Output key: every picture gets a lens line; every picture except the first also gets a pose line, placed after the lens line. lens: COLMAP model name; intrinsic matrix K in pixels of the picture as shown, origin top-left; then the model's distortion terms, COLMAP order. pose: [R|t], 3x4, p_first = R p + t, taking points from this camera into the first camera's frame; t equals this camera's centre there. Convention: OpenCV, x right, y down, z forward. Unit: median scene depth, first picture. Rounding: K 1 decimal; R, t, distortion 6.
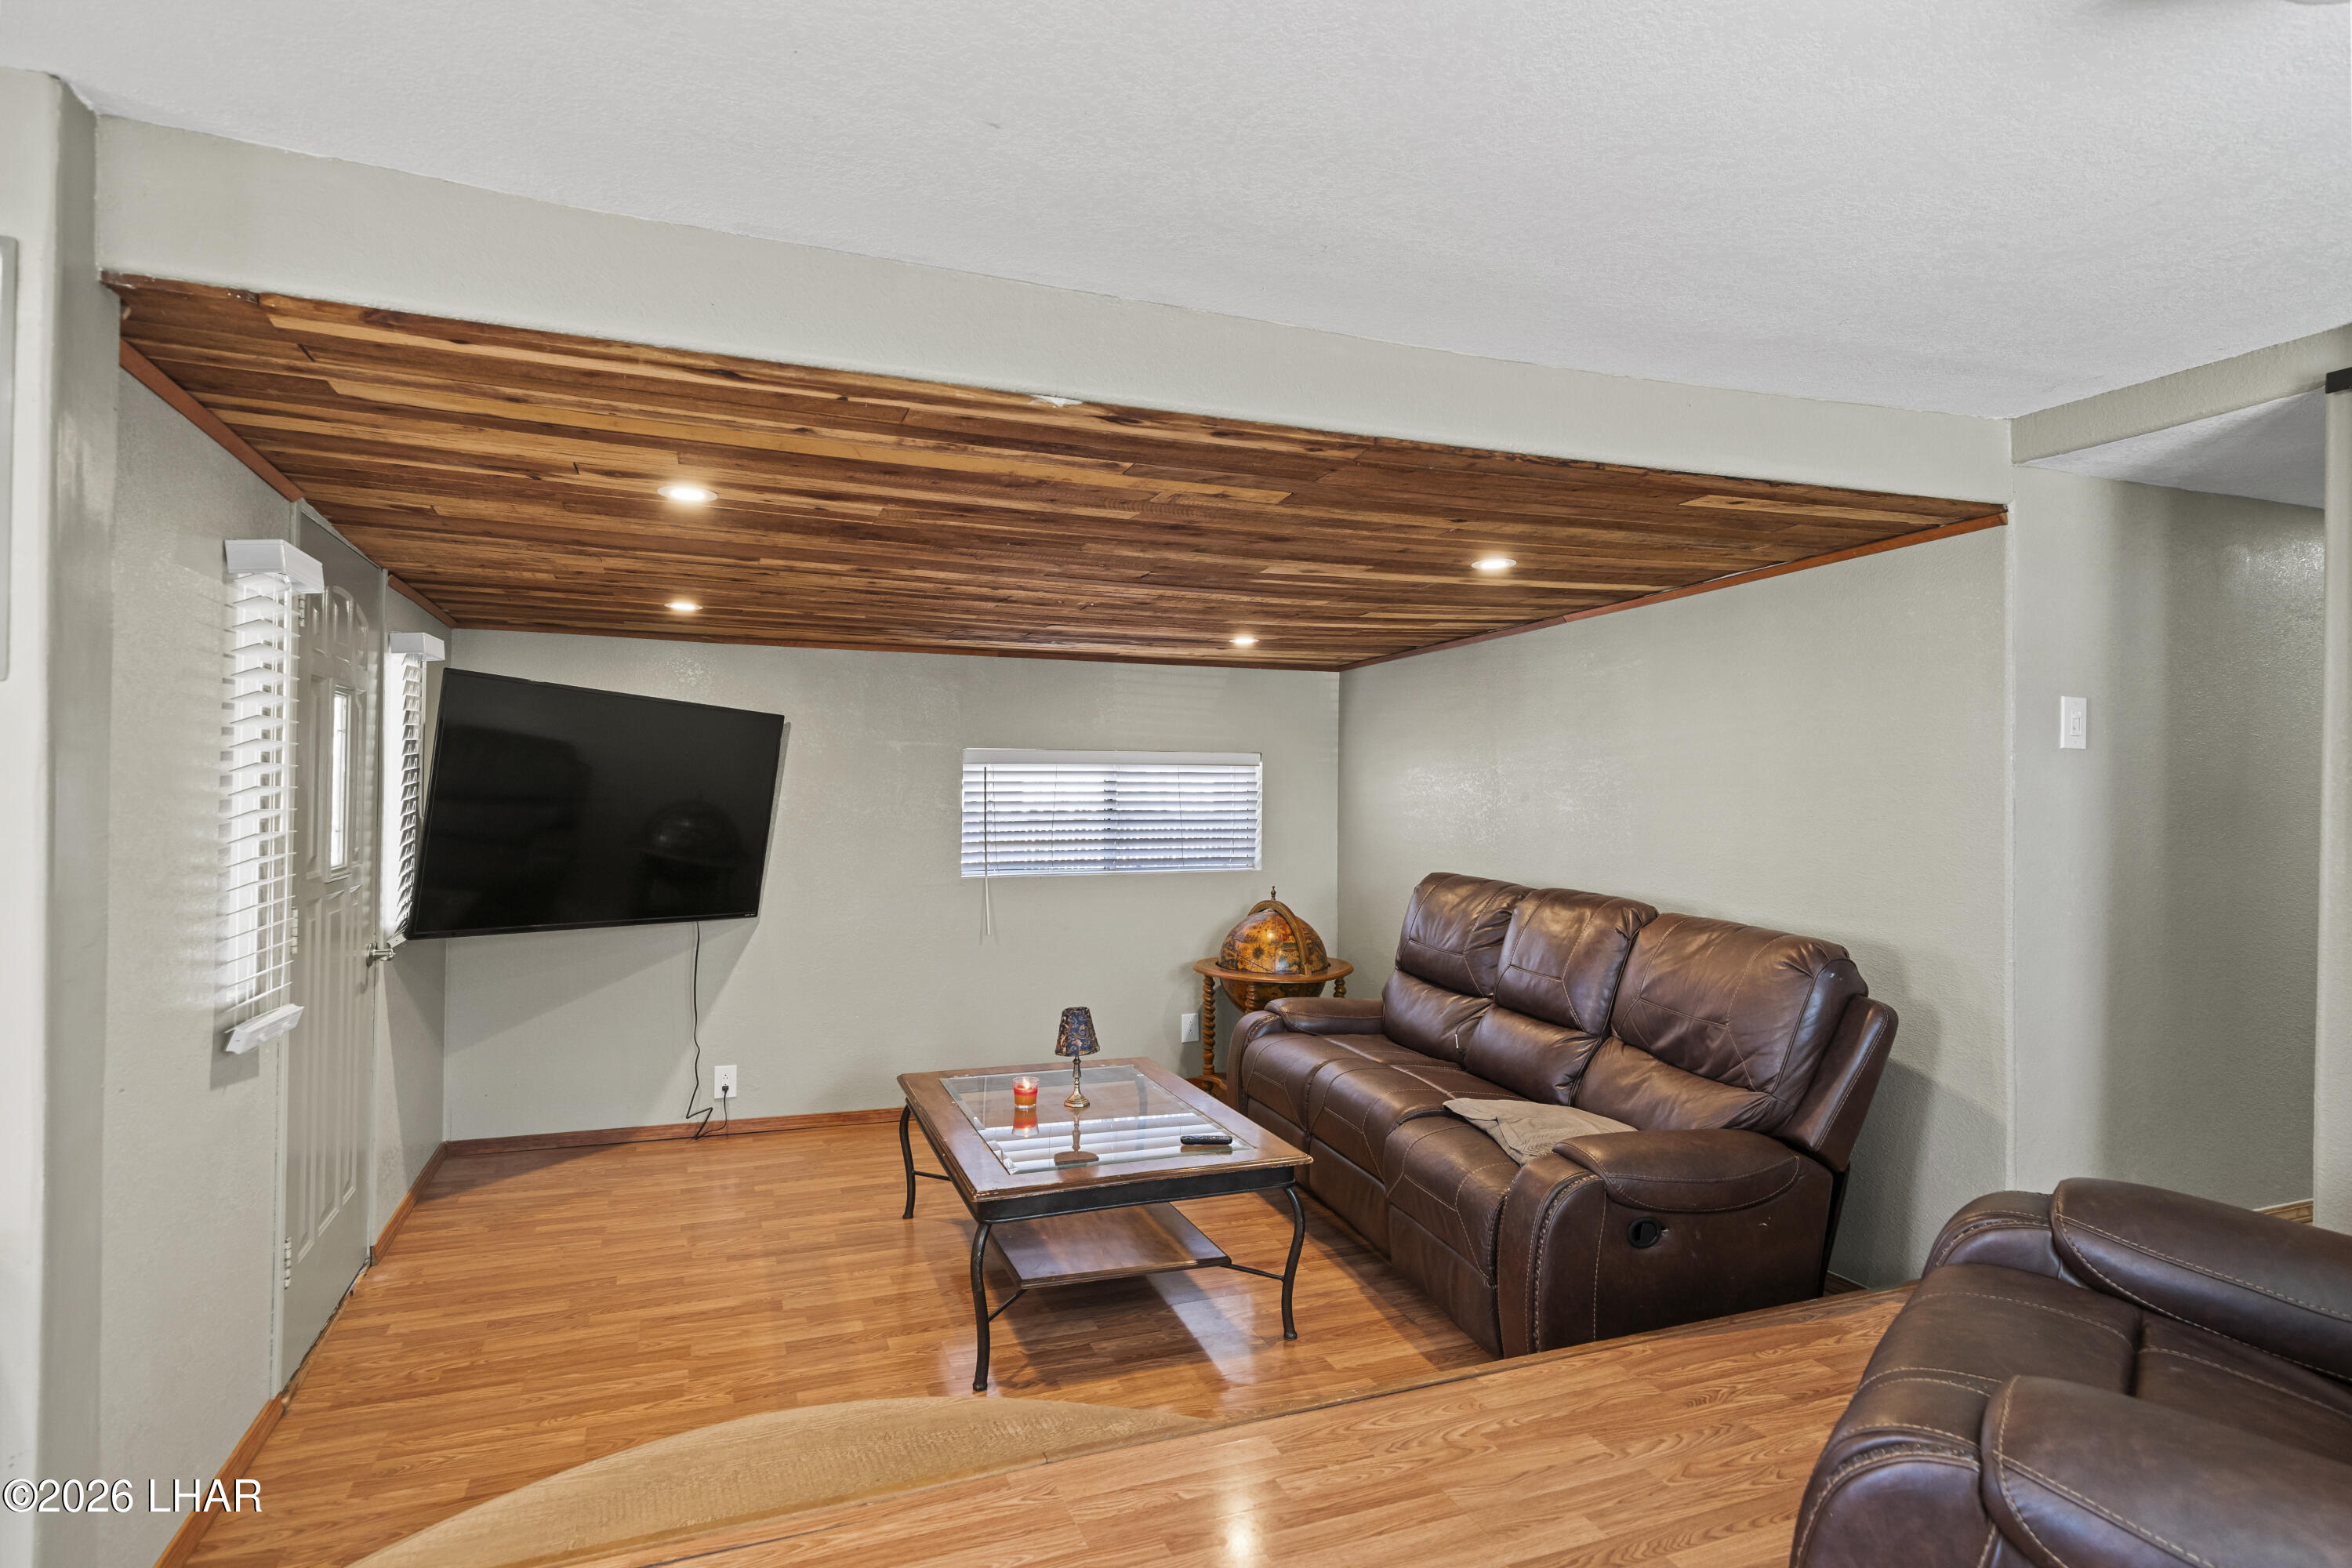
lens RADIAL K [[1208.9, 0, 1196.8], [0, 1208.9, 773.6], [0, 0, 1]] dist [0.004138, -0.001224]
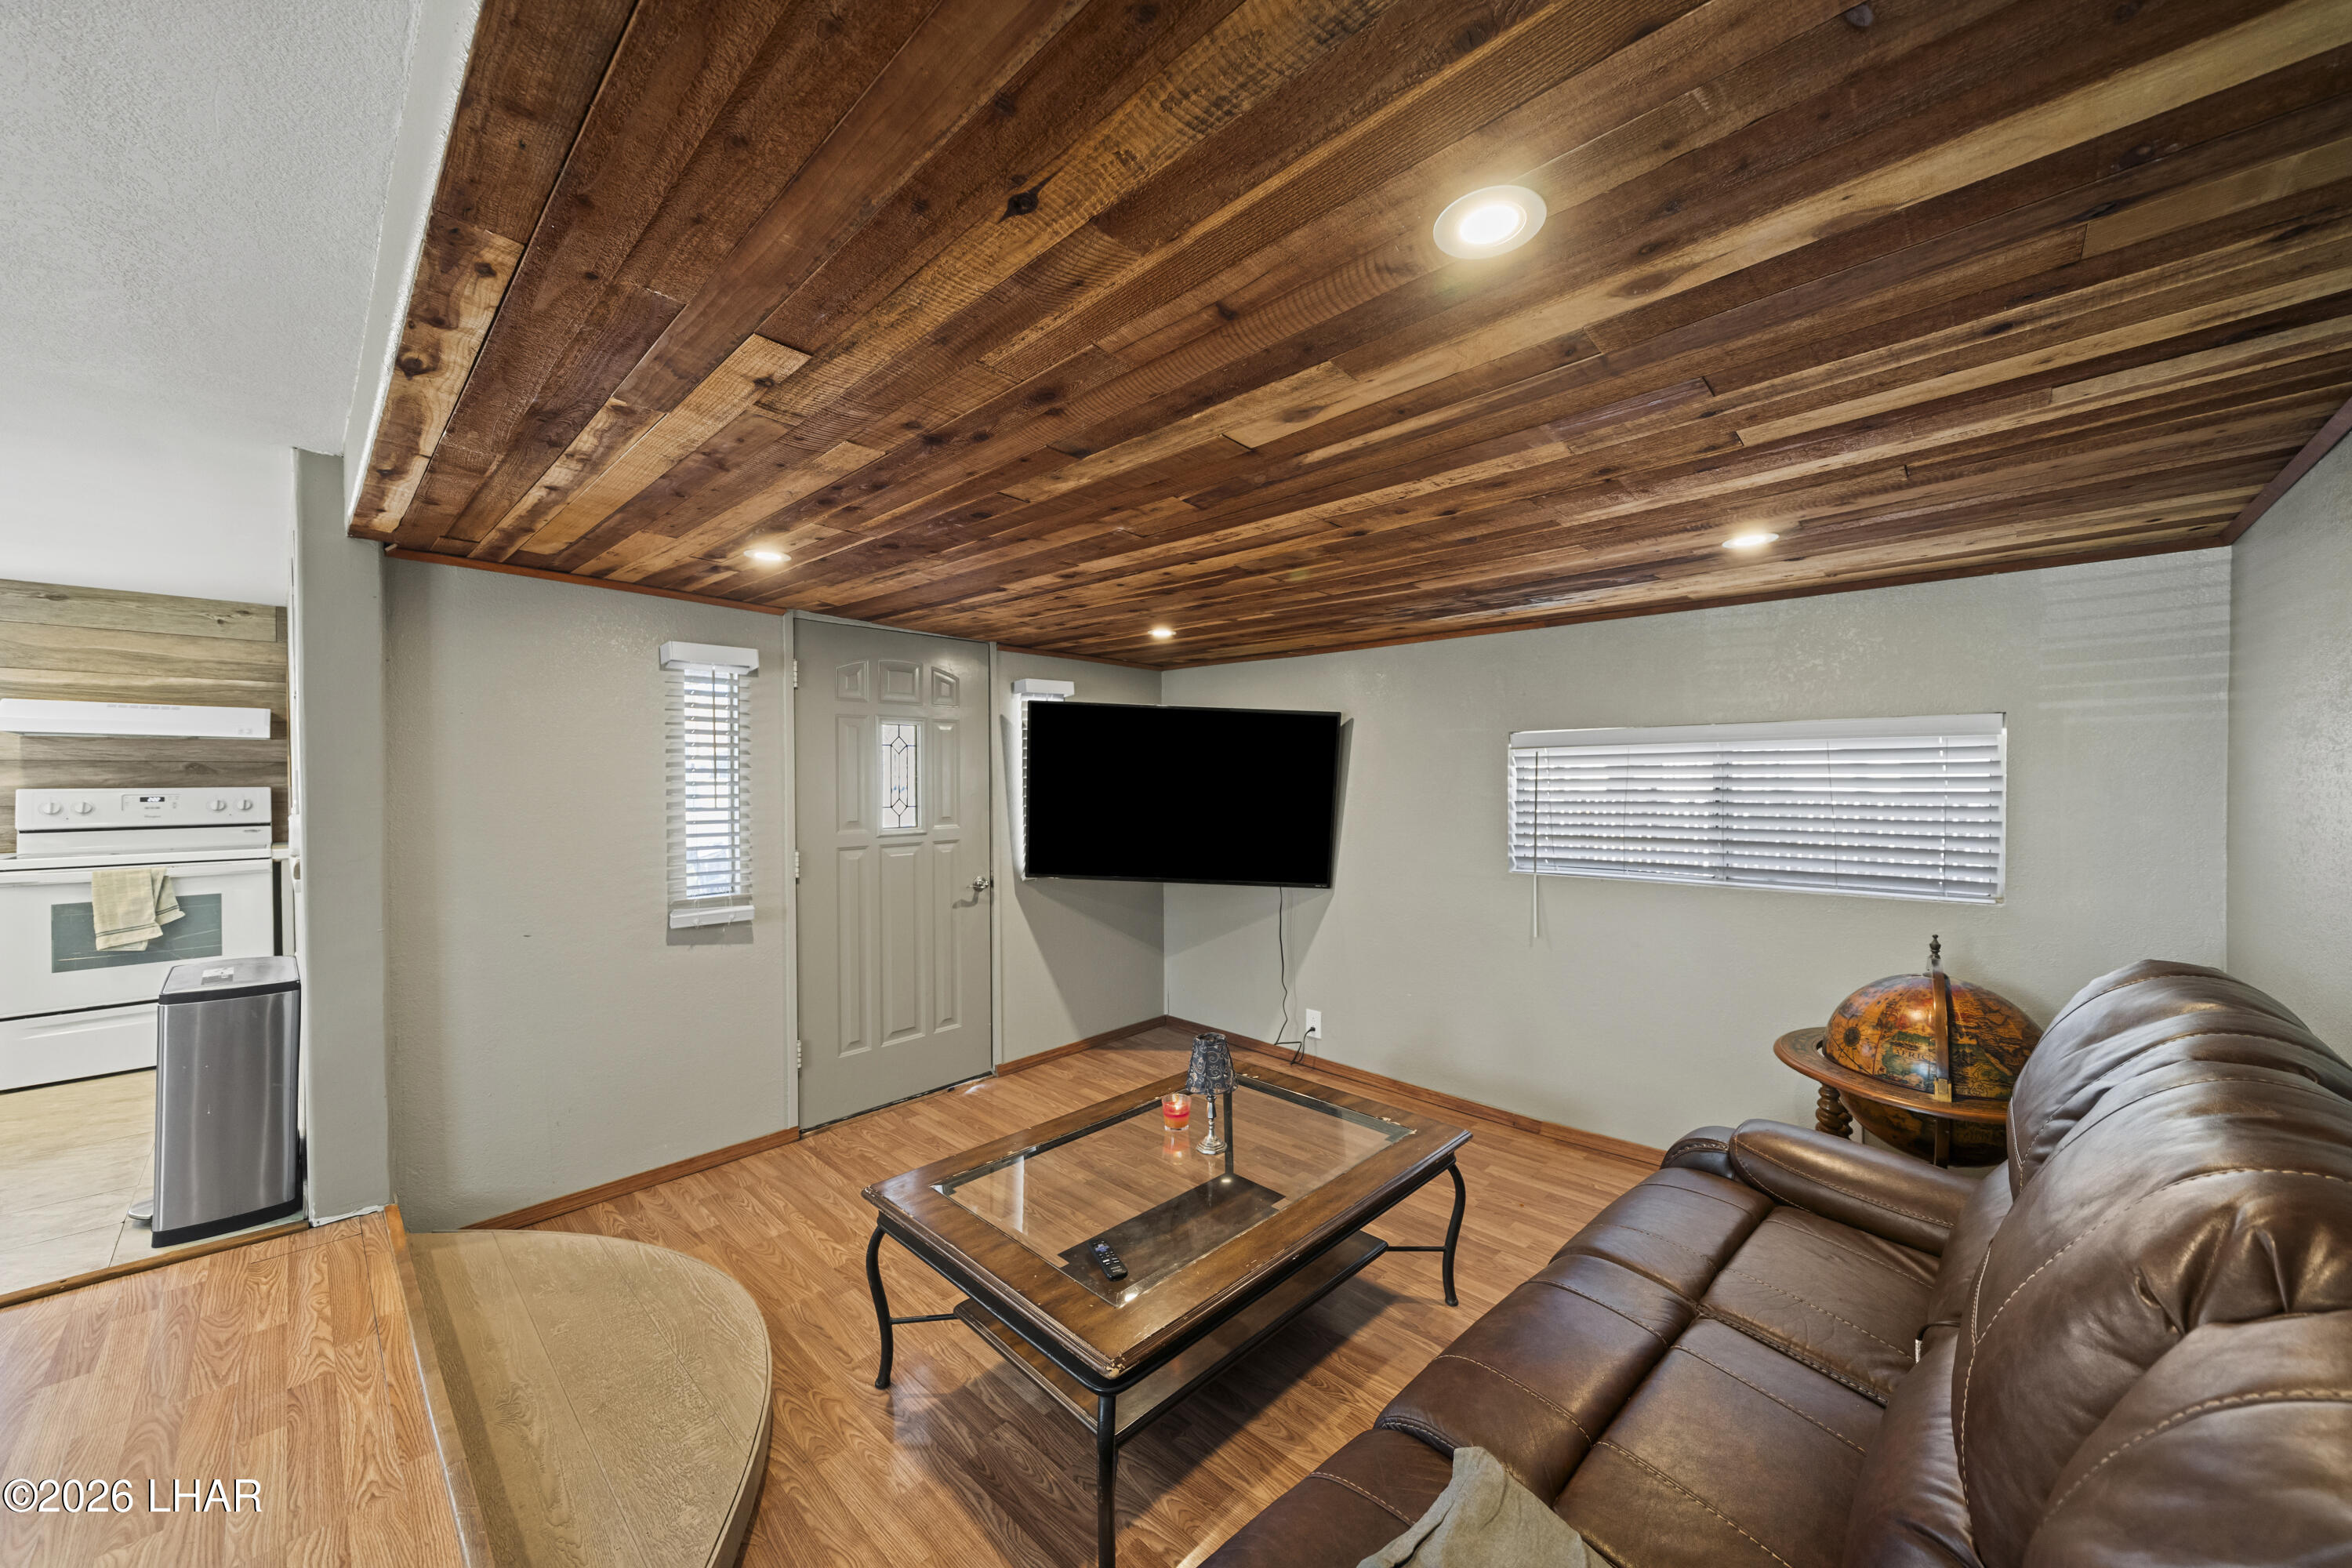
lens RADIAL K [[858.1, 0, 1184.7], [0, 858.1, 785.1], [0, 0, 1]] dist [-0.001395, -0.000165]
pose [[0.420663, 0.003378, -0.907211, 0.348103], [0.018949, 0.999742, 0.012509, 0.007465], [0.907019, -0.022453, 0.420491, 0.578563]]
